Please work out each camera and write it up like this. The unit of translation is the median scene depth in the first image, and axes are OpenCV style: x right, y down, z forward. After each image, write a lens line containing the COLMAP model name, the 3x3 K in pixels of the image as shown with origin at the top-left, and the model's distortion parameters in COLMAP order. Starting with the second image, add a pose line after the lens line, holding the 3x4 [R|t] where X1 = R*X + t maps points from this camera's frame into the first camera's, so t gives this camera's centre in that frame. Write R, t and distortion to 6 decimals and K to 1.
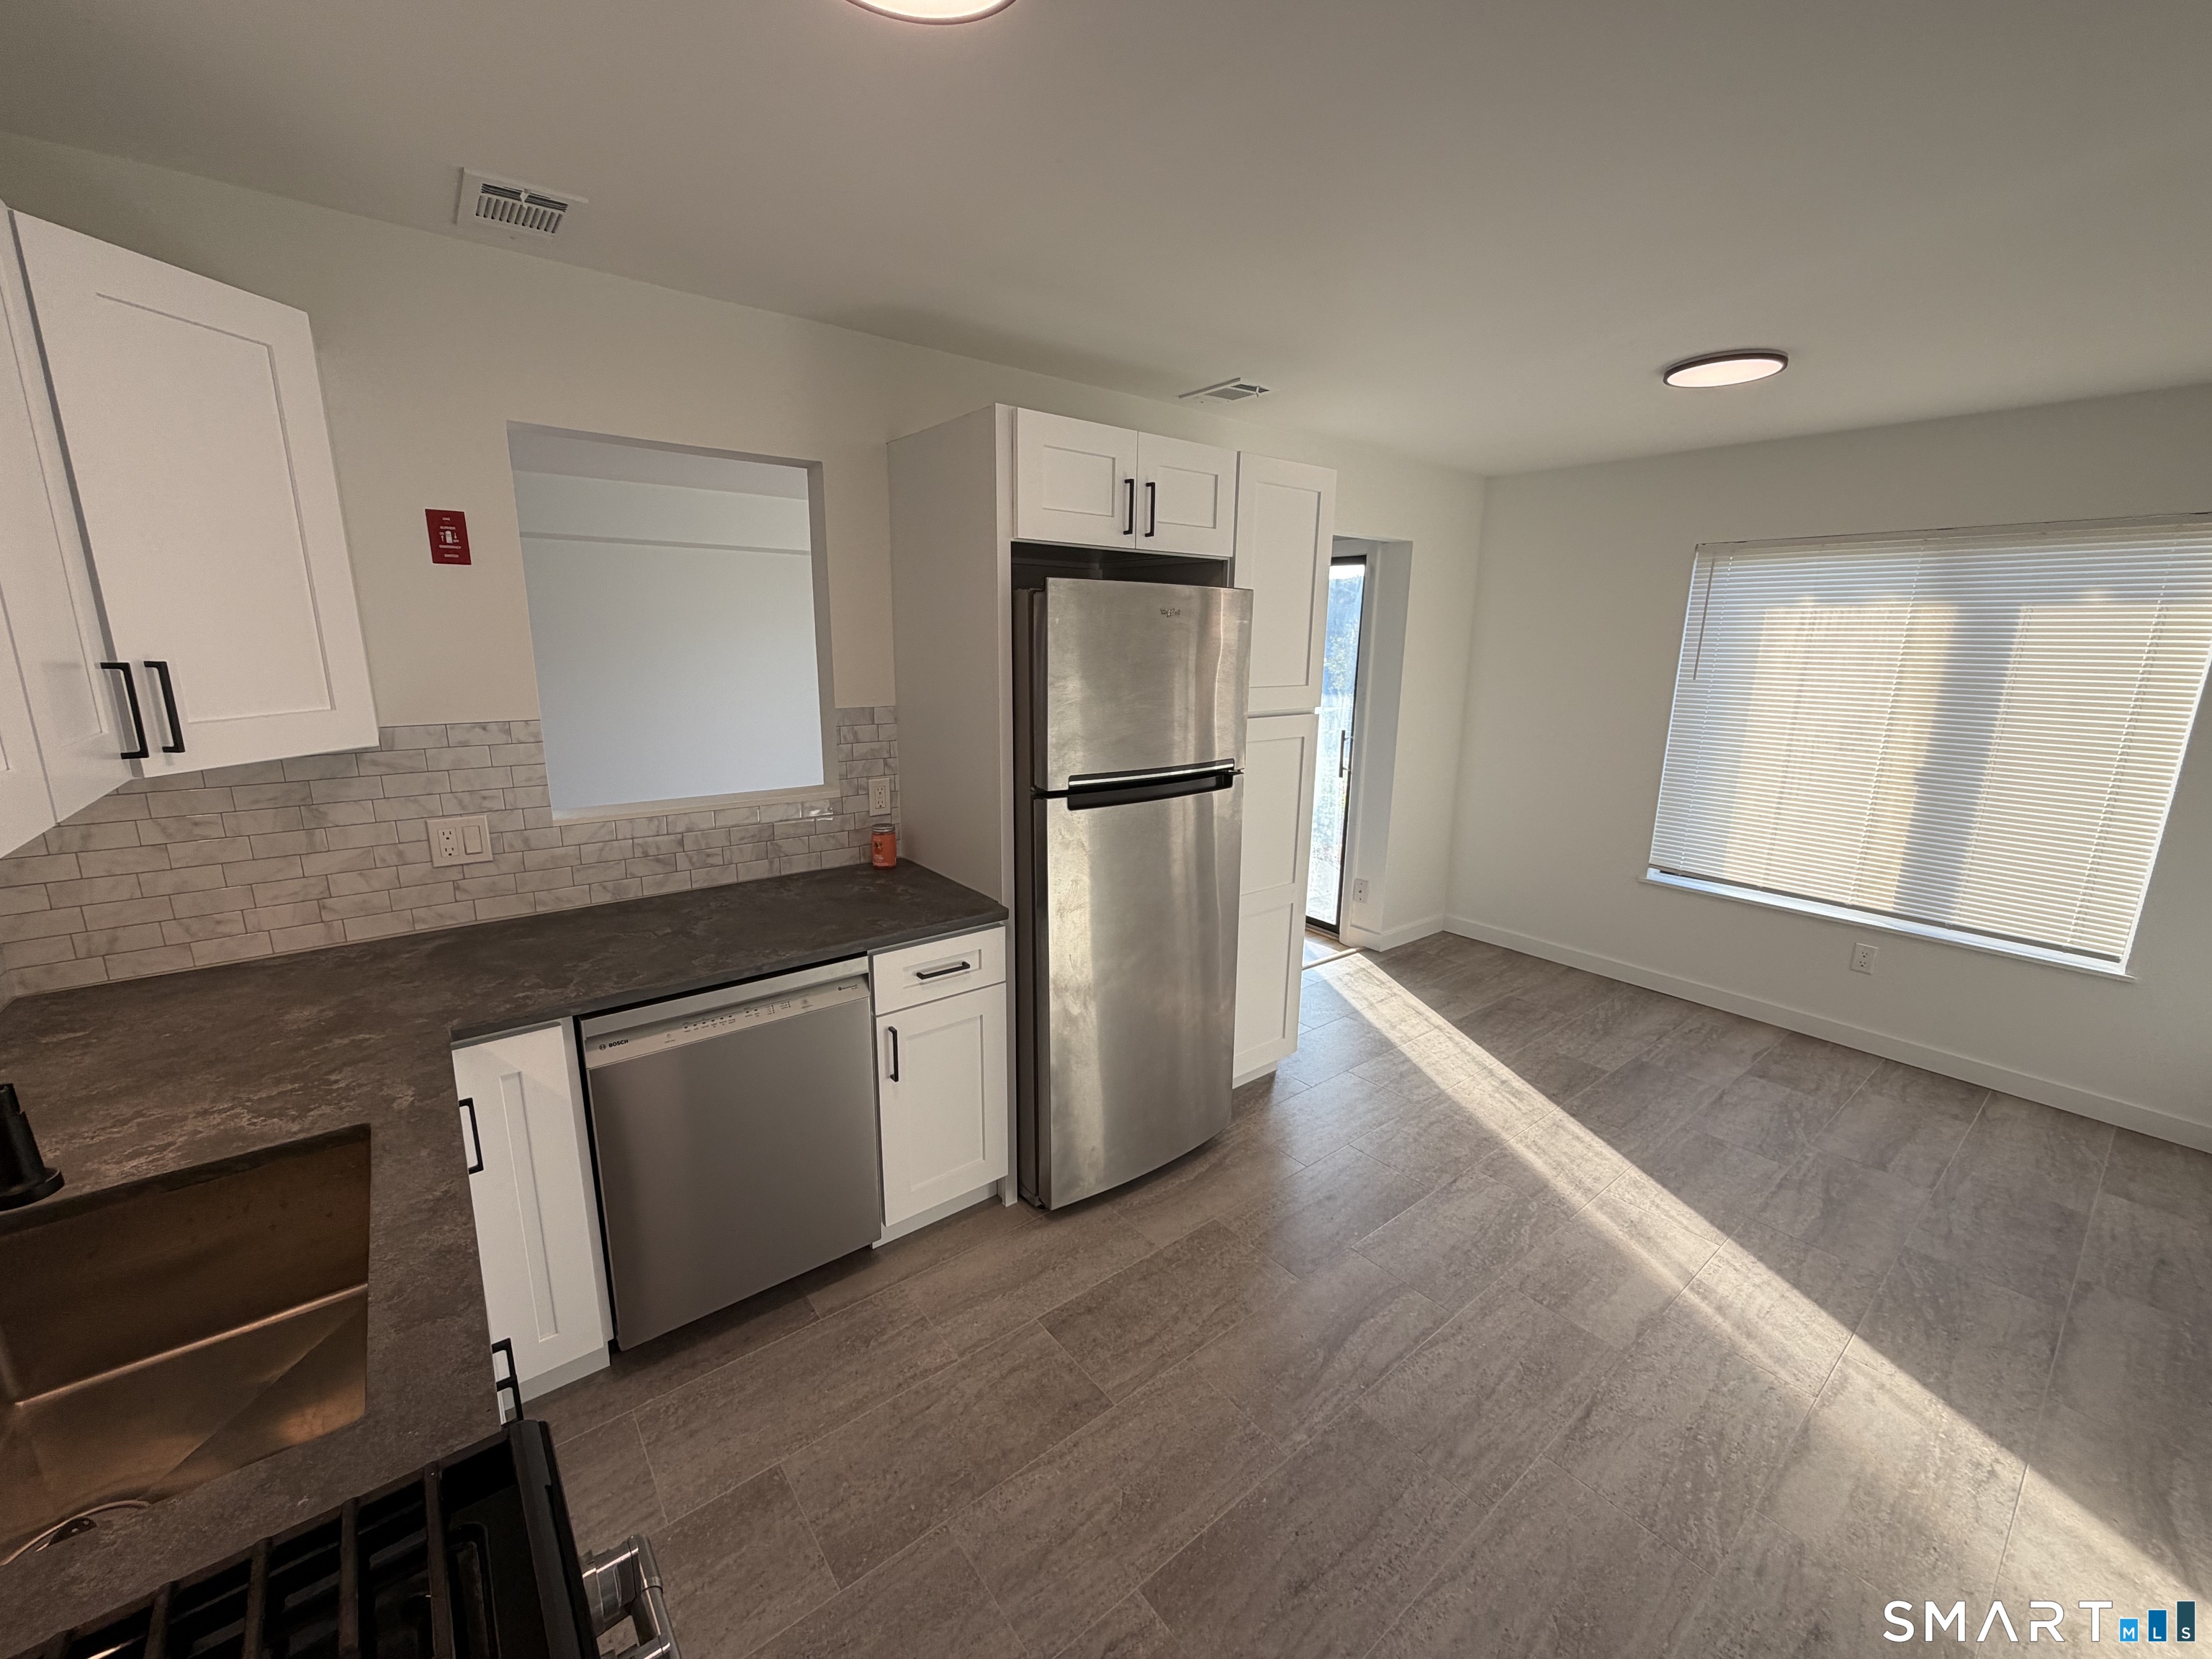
lens RADIAL K [[880.1, 0, 1098.1], [0, 880.1, 829.6], [0, 0, 1]] dist [0.001065, -0.000453]
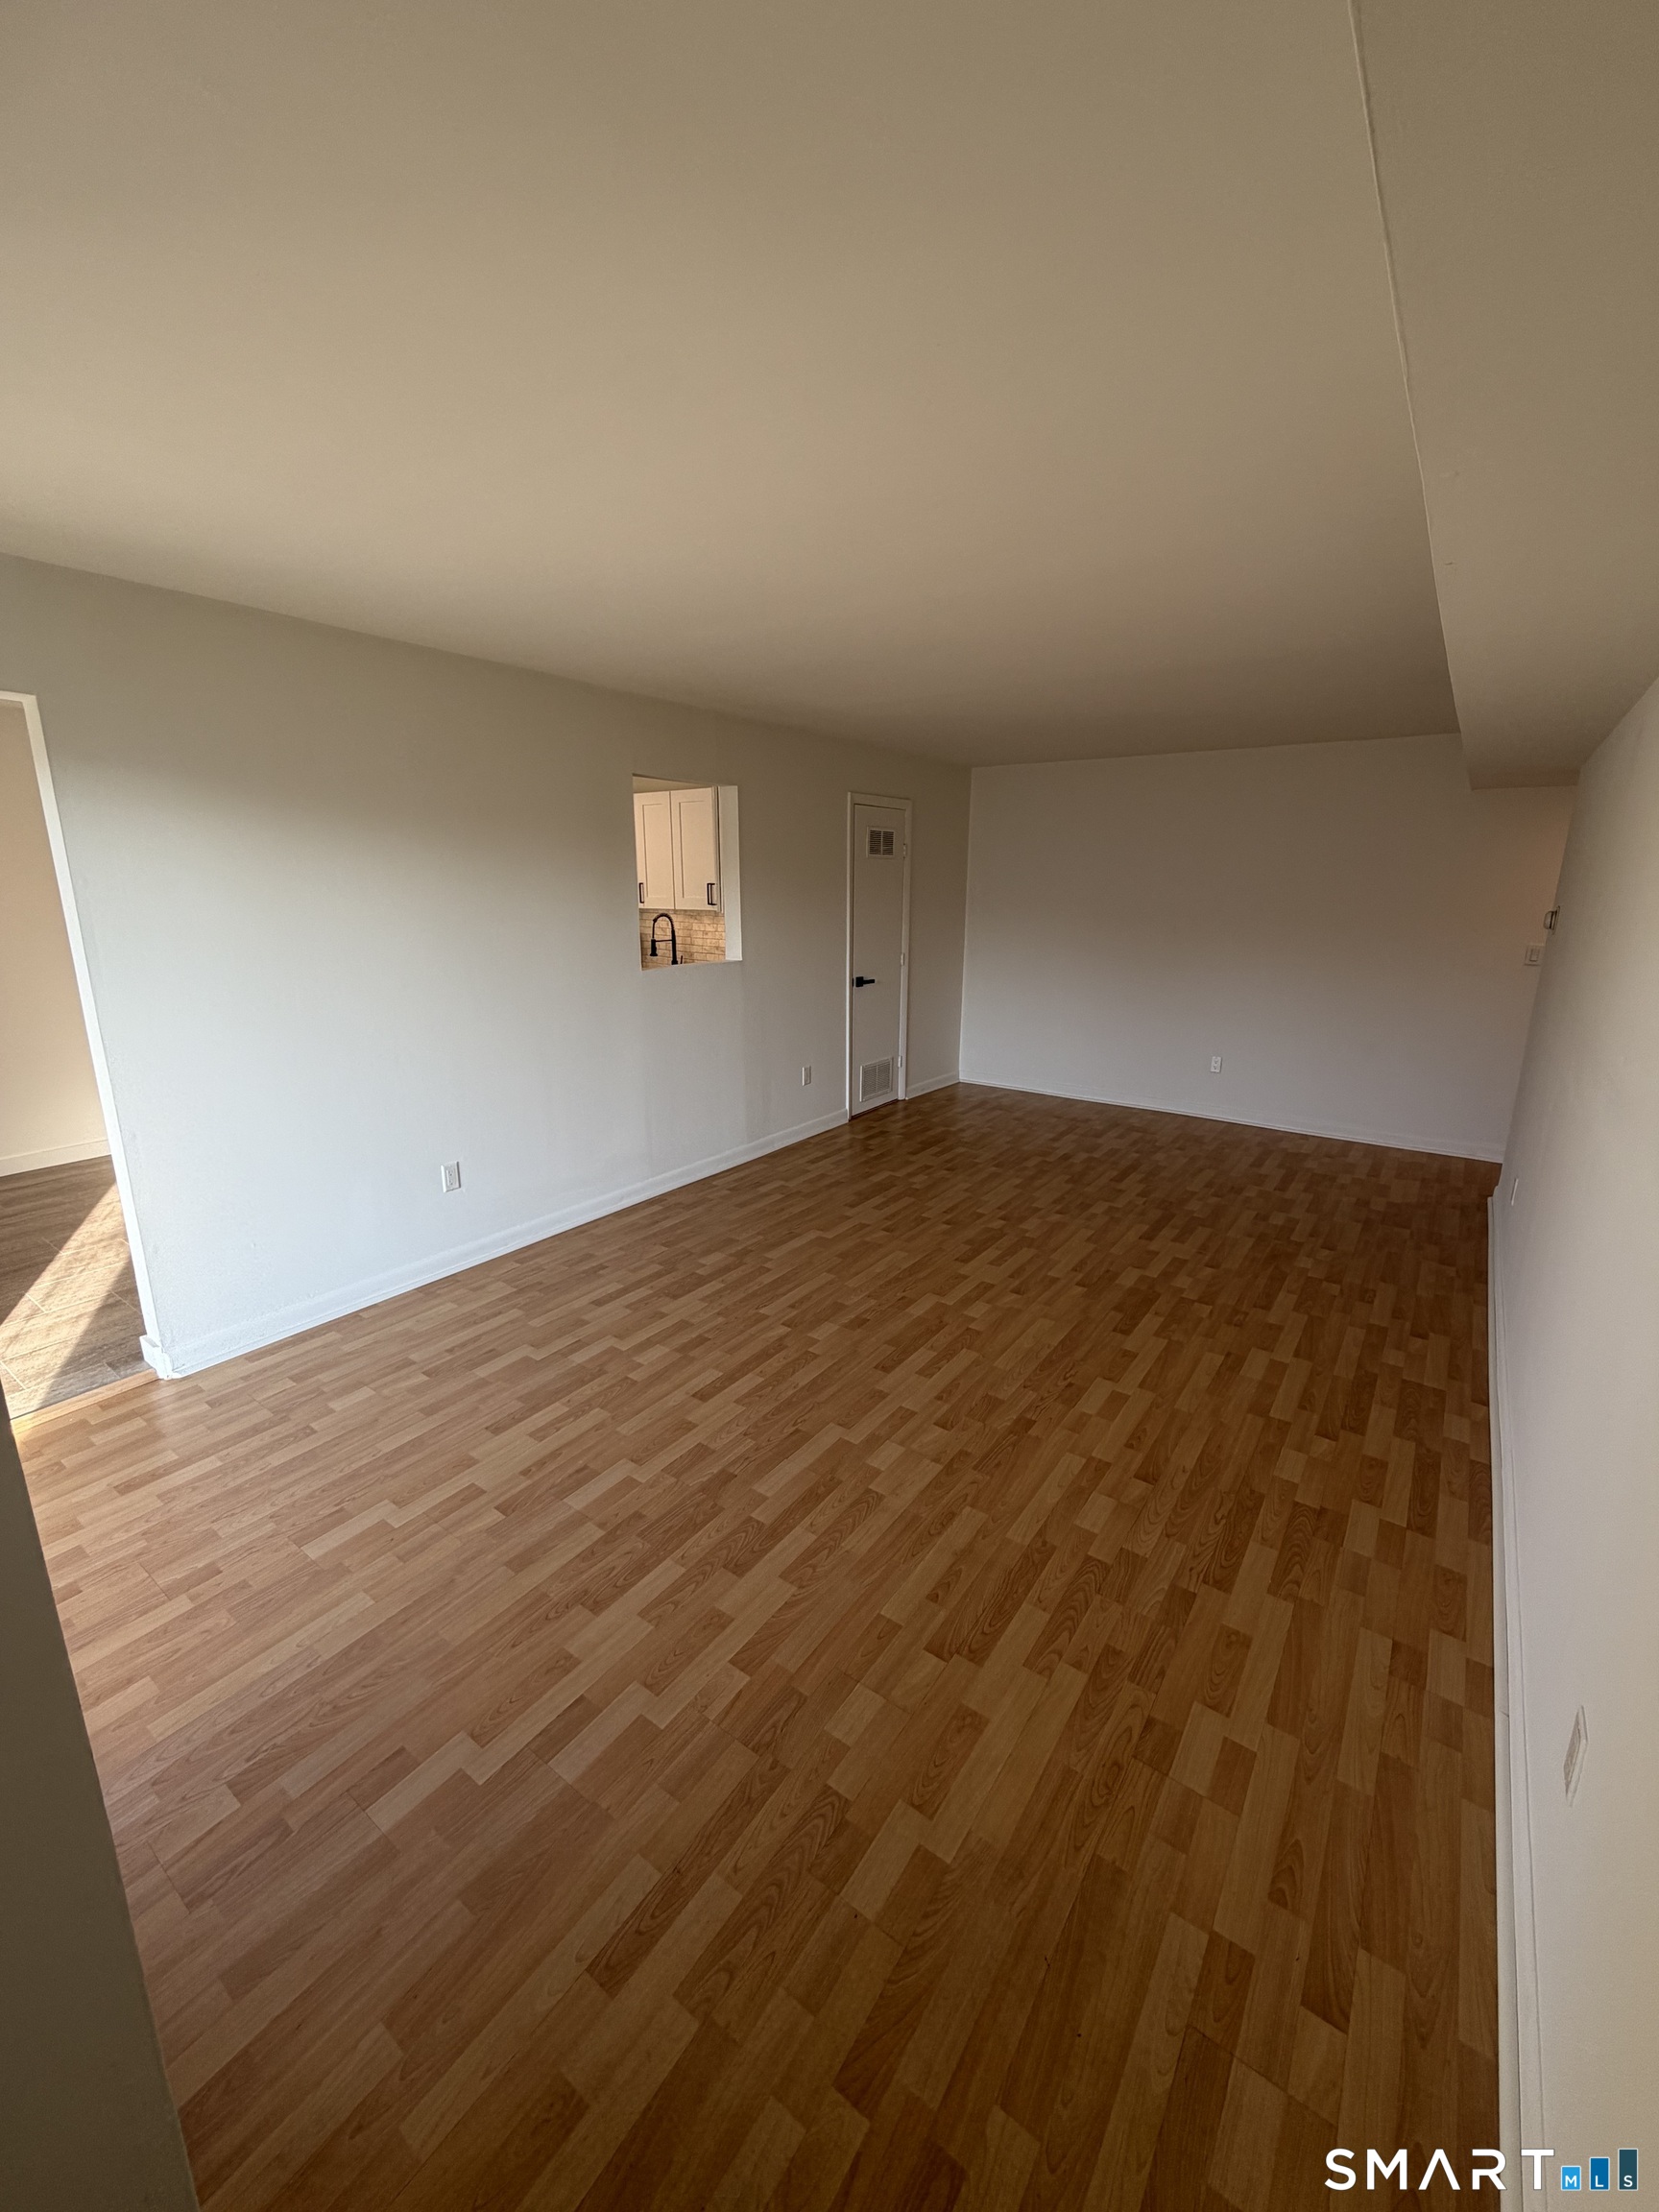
lens RADIAL K [[880.1, 0, 832.8], [0, 880.1, 1097.2], [0, 0, 1]] dist [0.001065, -0.000453]
pose [[-0.961650, 0.053967, -0.268919, -0.288079], [-0.071957, 0.896470, 0.437223, -0.776114], [0.264673, 0.439806, -0.858207, 3.497610]]
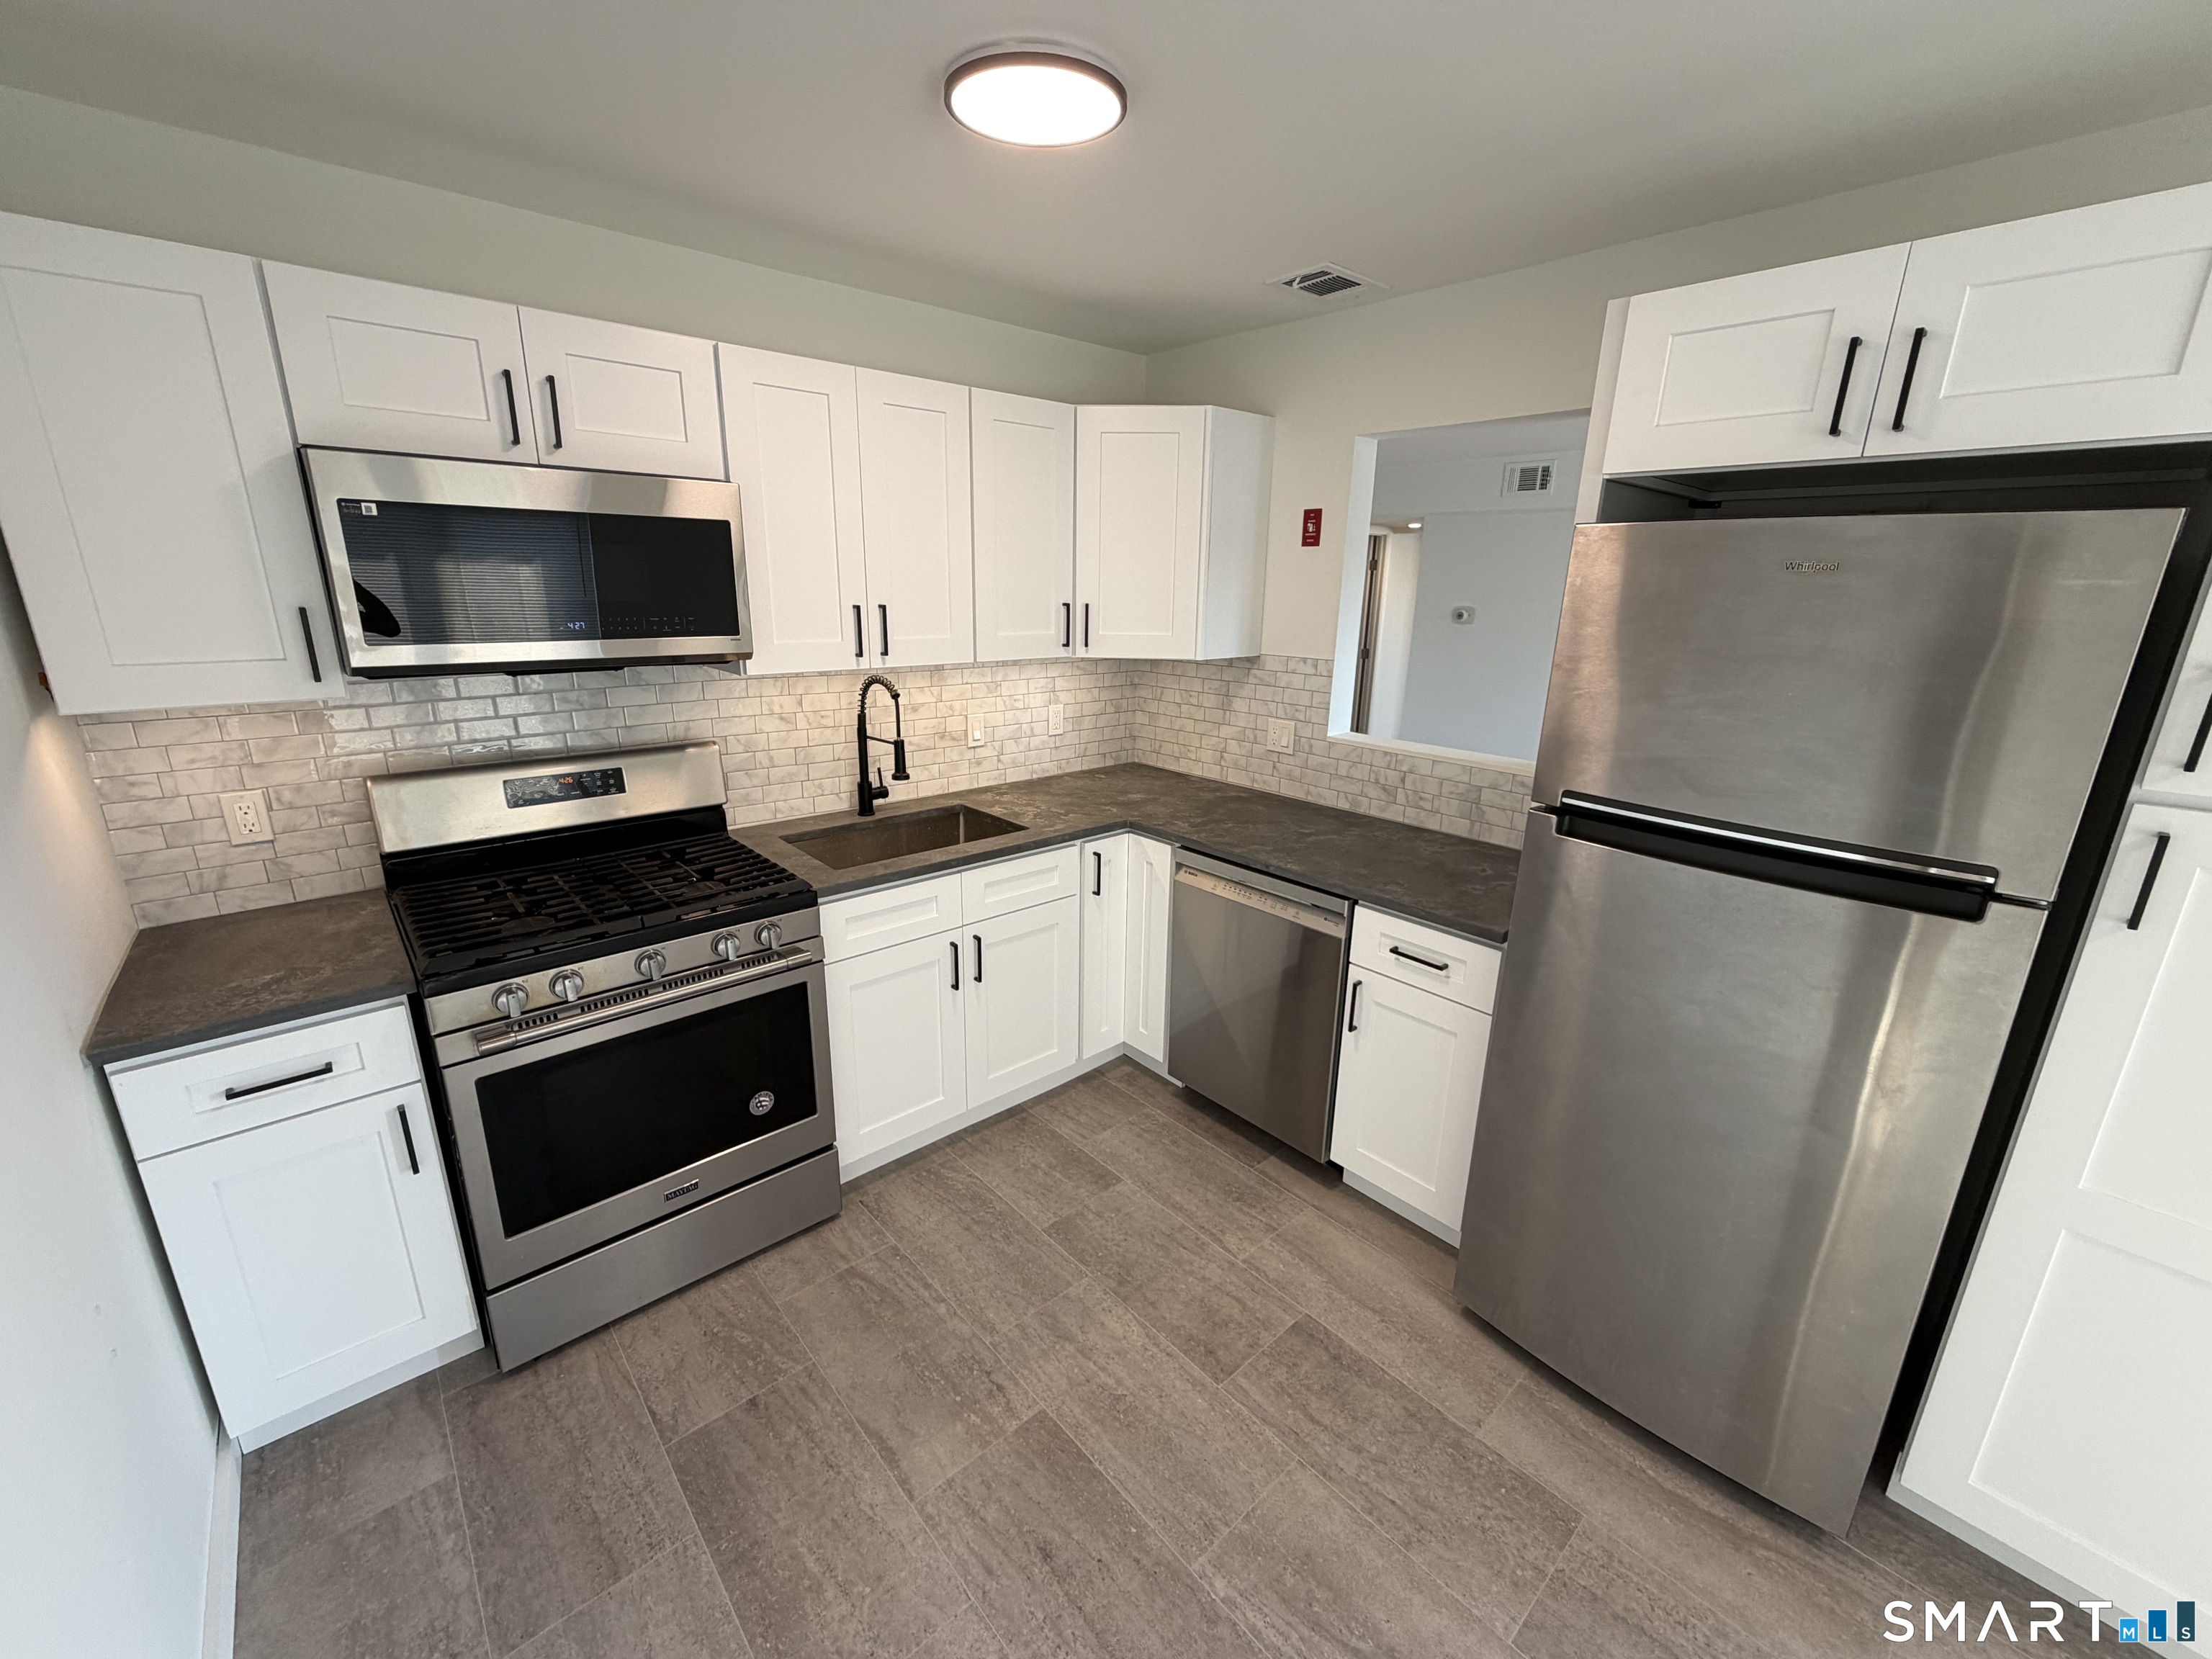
lens RADIAL K [[880.1, 0, 1099.8], [0, 880.1, 829.9], [0, 0, 1]] dist [0.001065, -0.000453]
pose [[0.059093, 0.261860, -0.963295, 0.750022], [-0.235757, 0.941345, 0.241431, -0.129234], [0.970014, 0.212837, 0.117363, 0.586831]]
